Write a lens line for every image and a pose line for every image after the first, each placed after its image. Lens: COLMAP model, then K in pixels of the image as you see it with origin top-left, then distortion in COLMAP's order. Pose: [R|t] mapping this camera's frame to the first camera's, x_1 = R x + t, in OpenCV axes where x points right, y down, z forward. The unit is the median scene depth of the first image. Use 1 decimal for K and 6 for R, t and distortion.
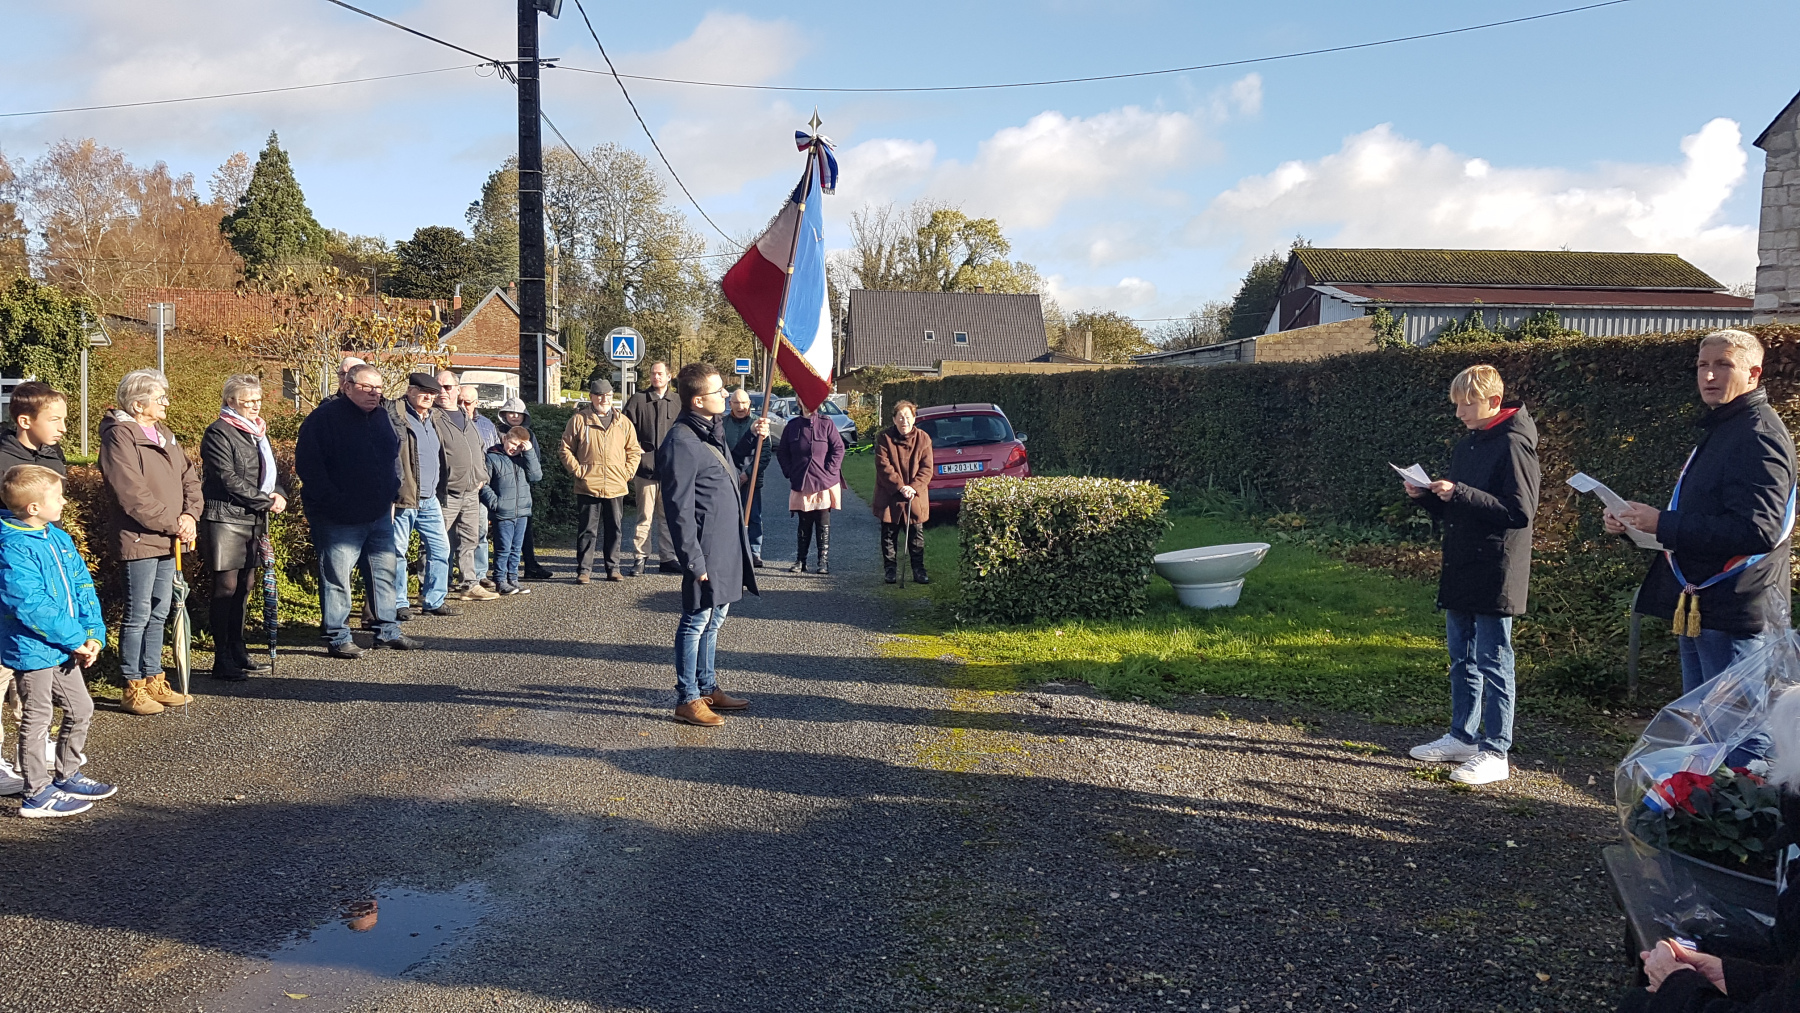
lens RADIAL K [[1373.9, 0, 891.3], [0, 1373.9, 498.7], [0, 0, 1]] dist [0.186863, -0.314840]
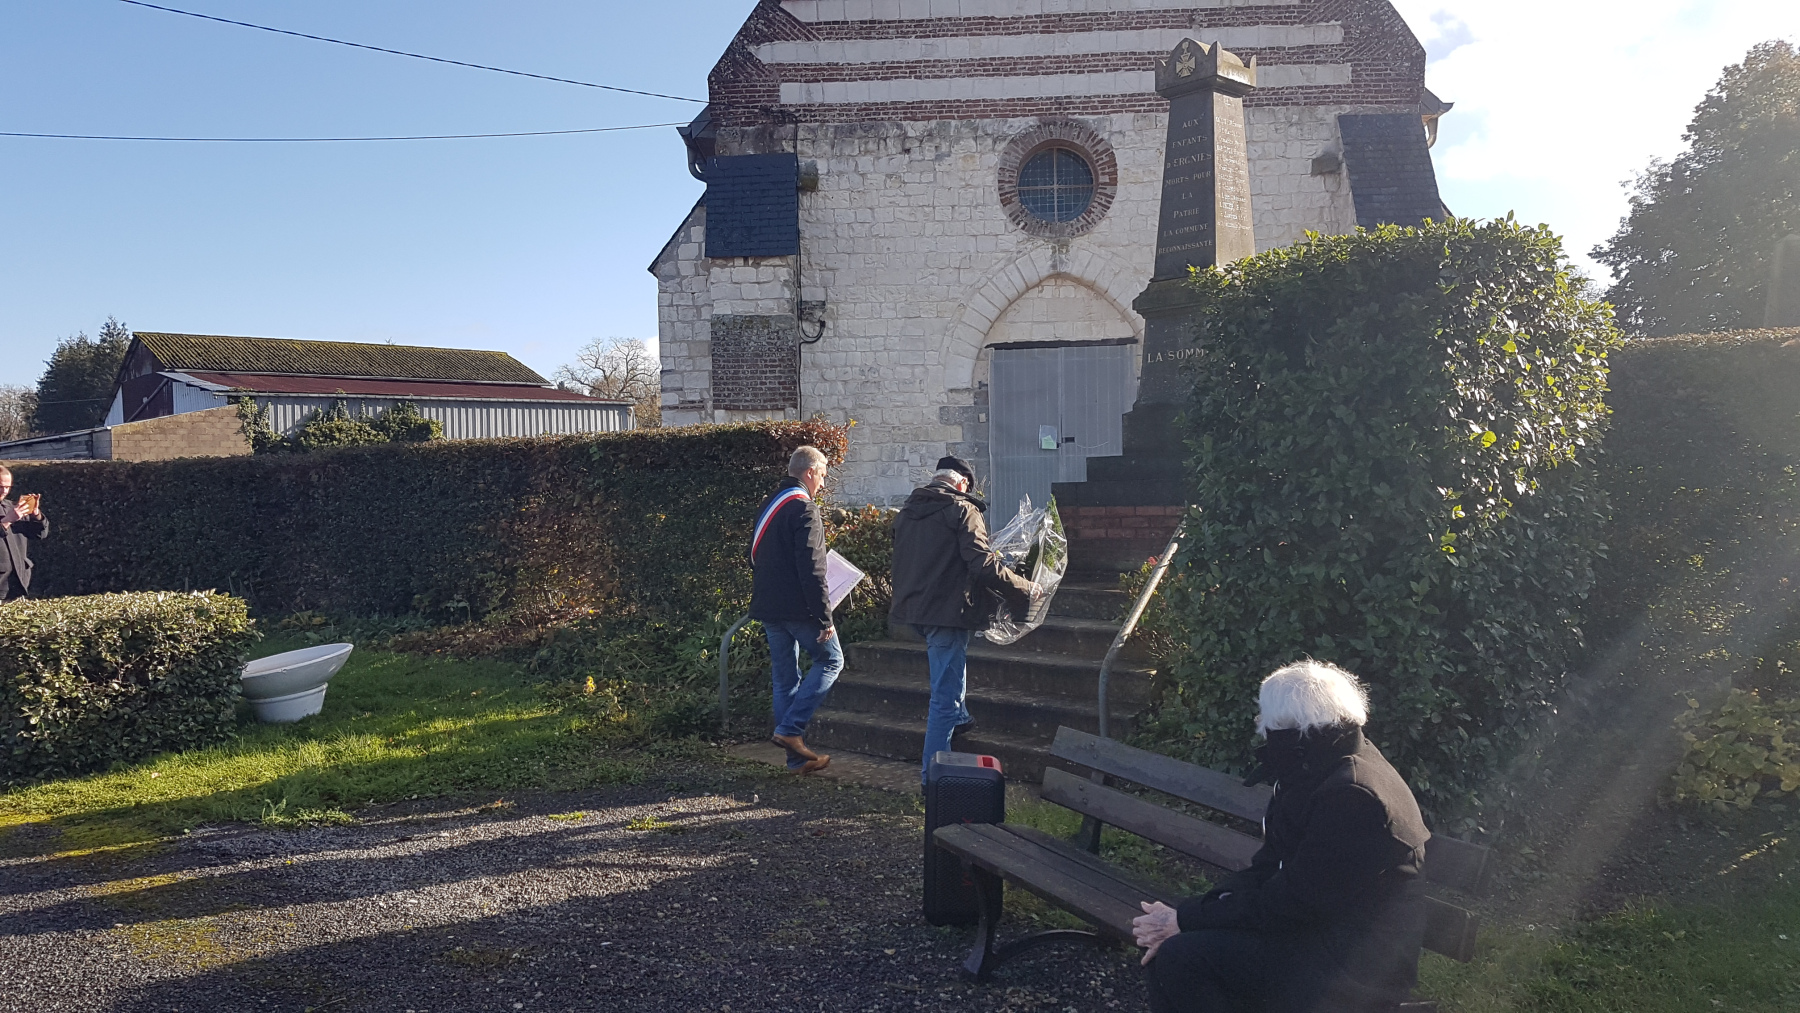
lens RADIAL K [[1373.9, 0, 873.7], [0, 1373.9, 522.2], [0, 0, 1]] dist [0.186863, -0.314840]
pose [[0.710999, -0.057852, 0.700809, -0.149906], [0.090055, 0.995895, -0.009153, -0.009916], [-0.697402, 0.069619, 0.713290, 0.043313]]
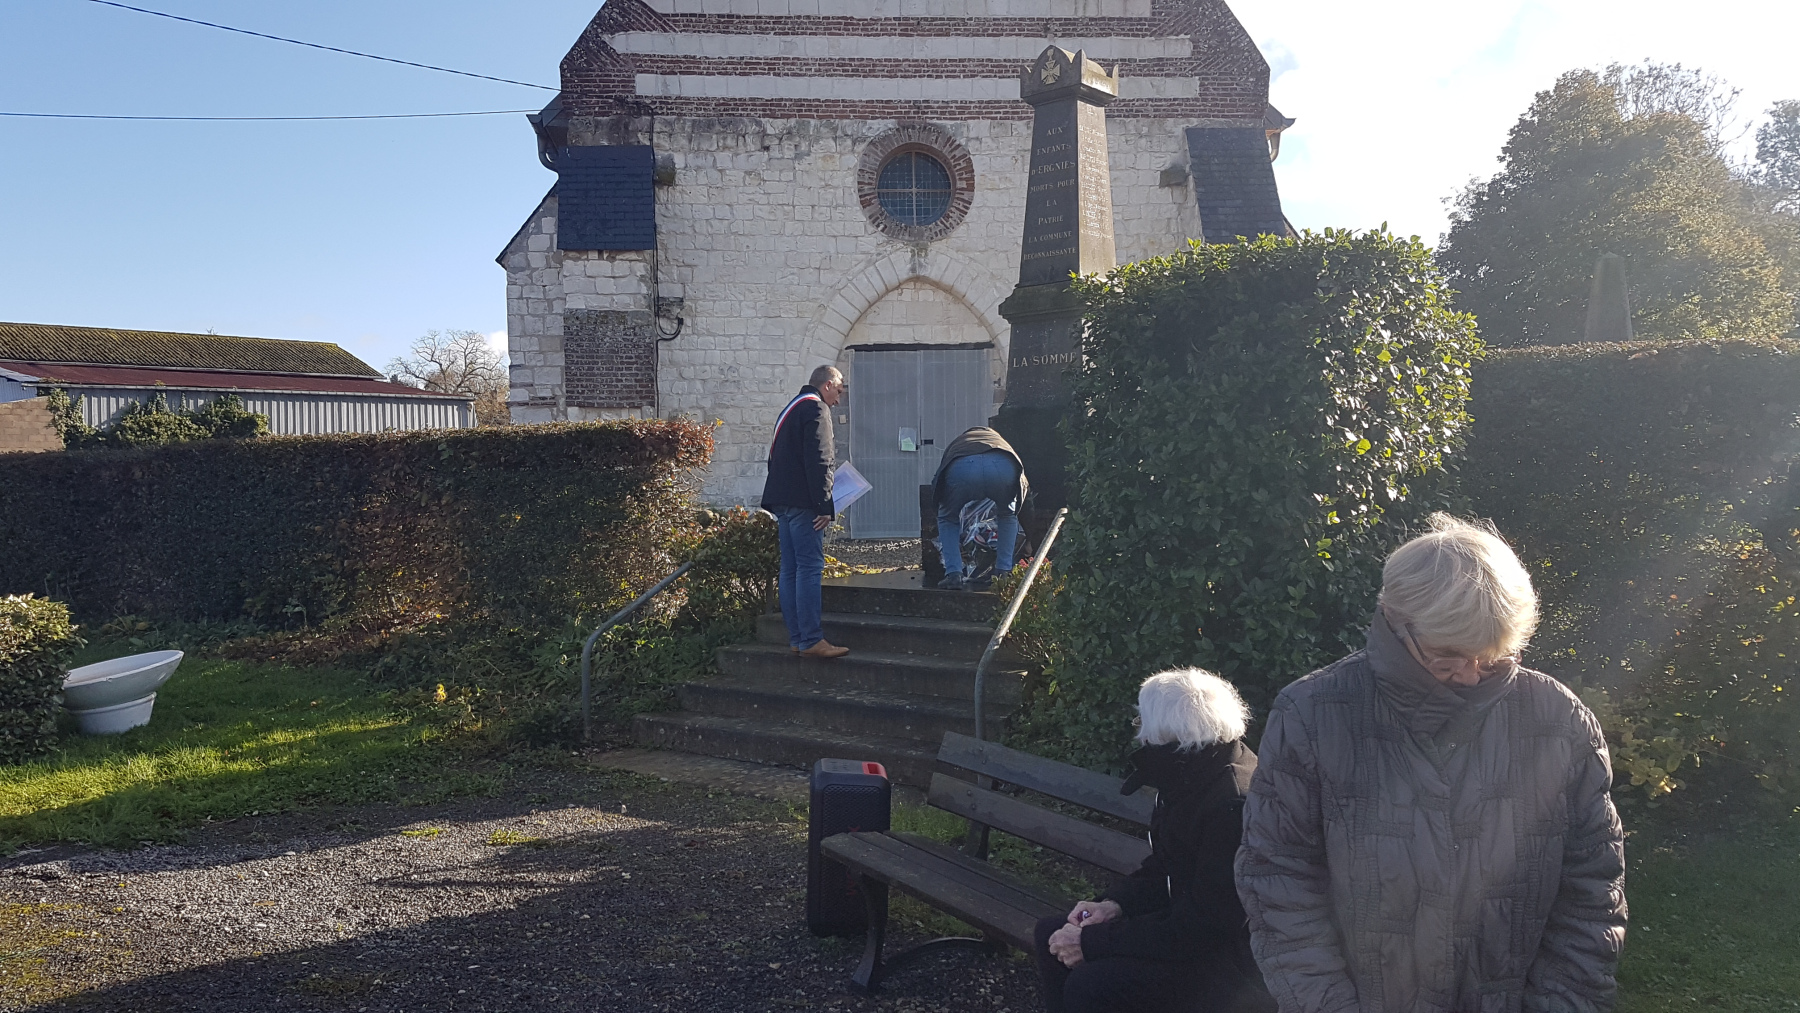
lens RADIAL K [[1373.9, 0, 864.0], [0, 1373.9, 529.7], [0, 0, 1]] dist [0.186863, -0.314840]
pose [[0.635868, -0.059319, 0.769515, -0.150823], [0.087044, 0.996193, 0.004865, -0.012071], [-0.766874, 0.063888, 0.638610, 0.060367]]
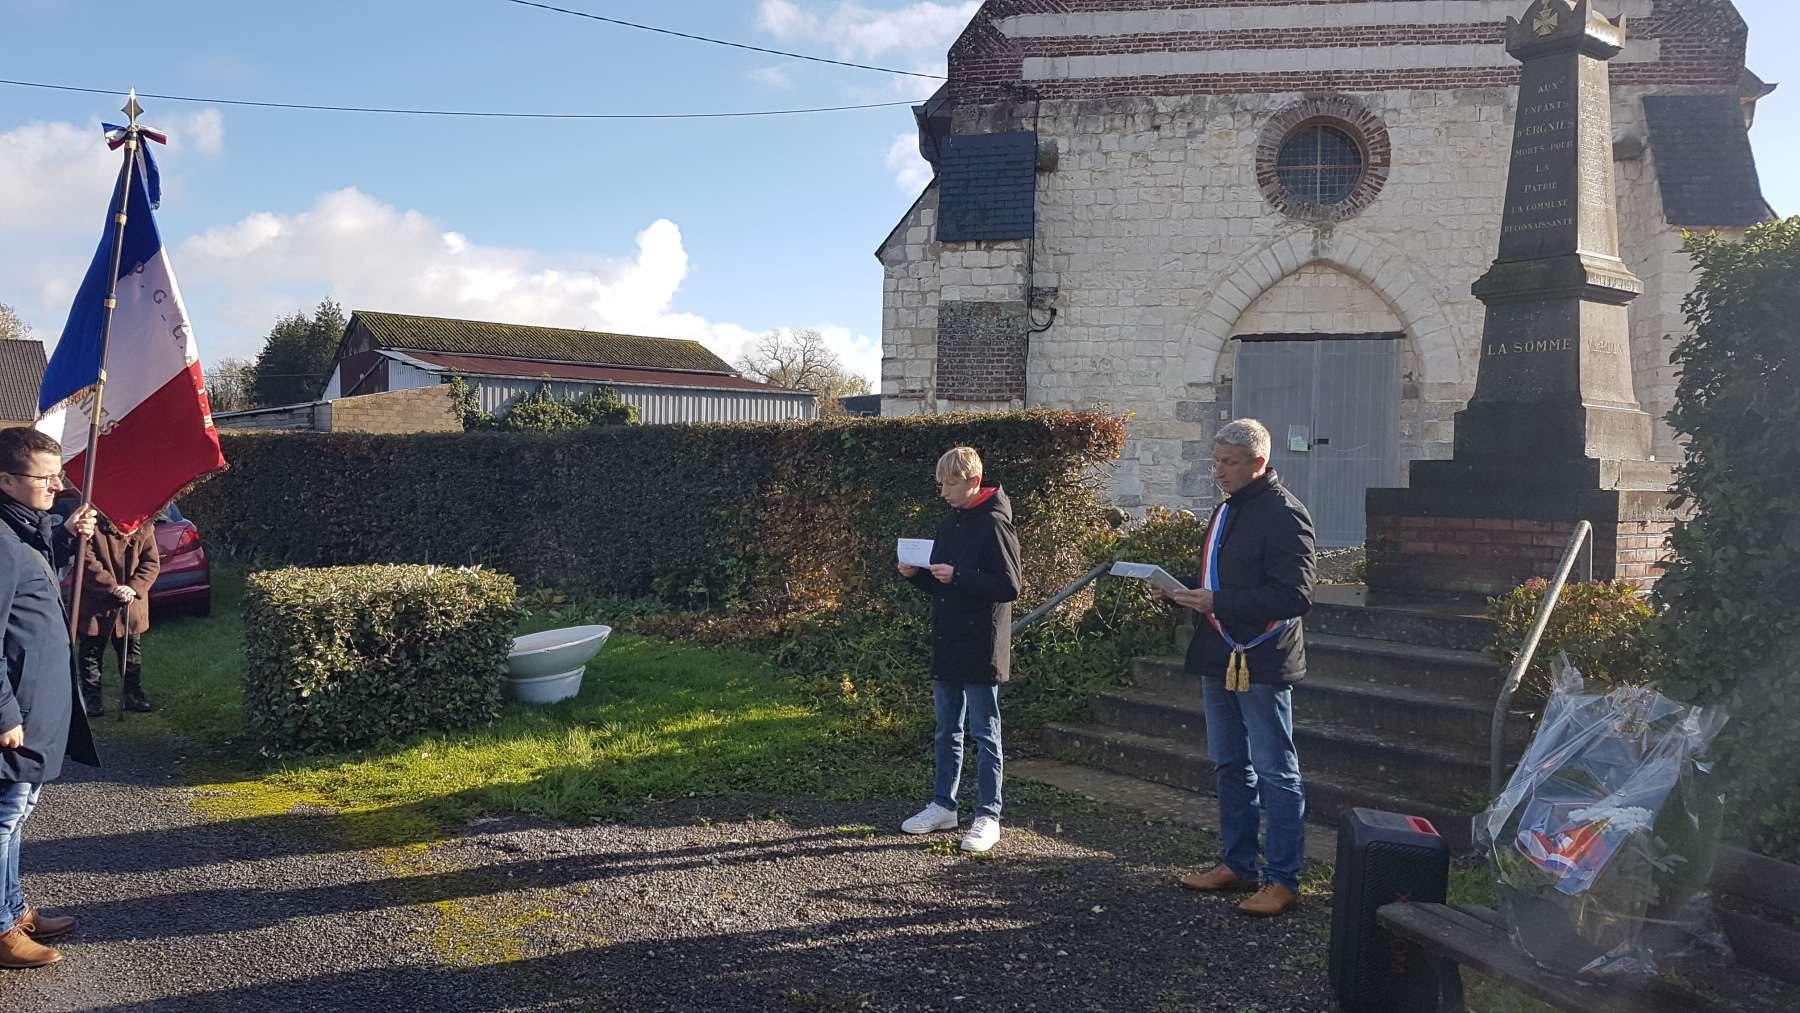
lens RADIAL K [[1373.9, 0, 867.9], [0, 1373.9, 525.2], [0, 0, 1]] dist [0.186863, -0.314840]
pose [[0.792243, -0.030870, 0.609424, -0.159260], [0.048065, 0.998773, -0.011892, -0.016558], [-0.608310, 0.038713, 0.792755, 0.143415]]
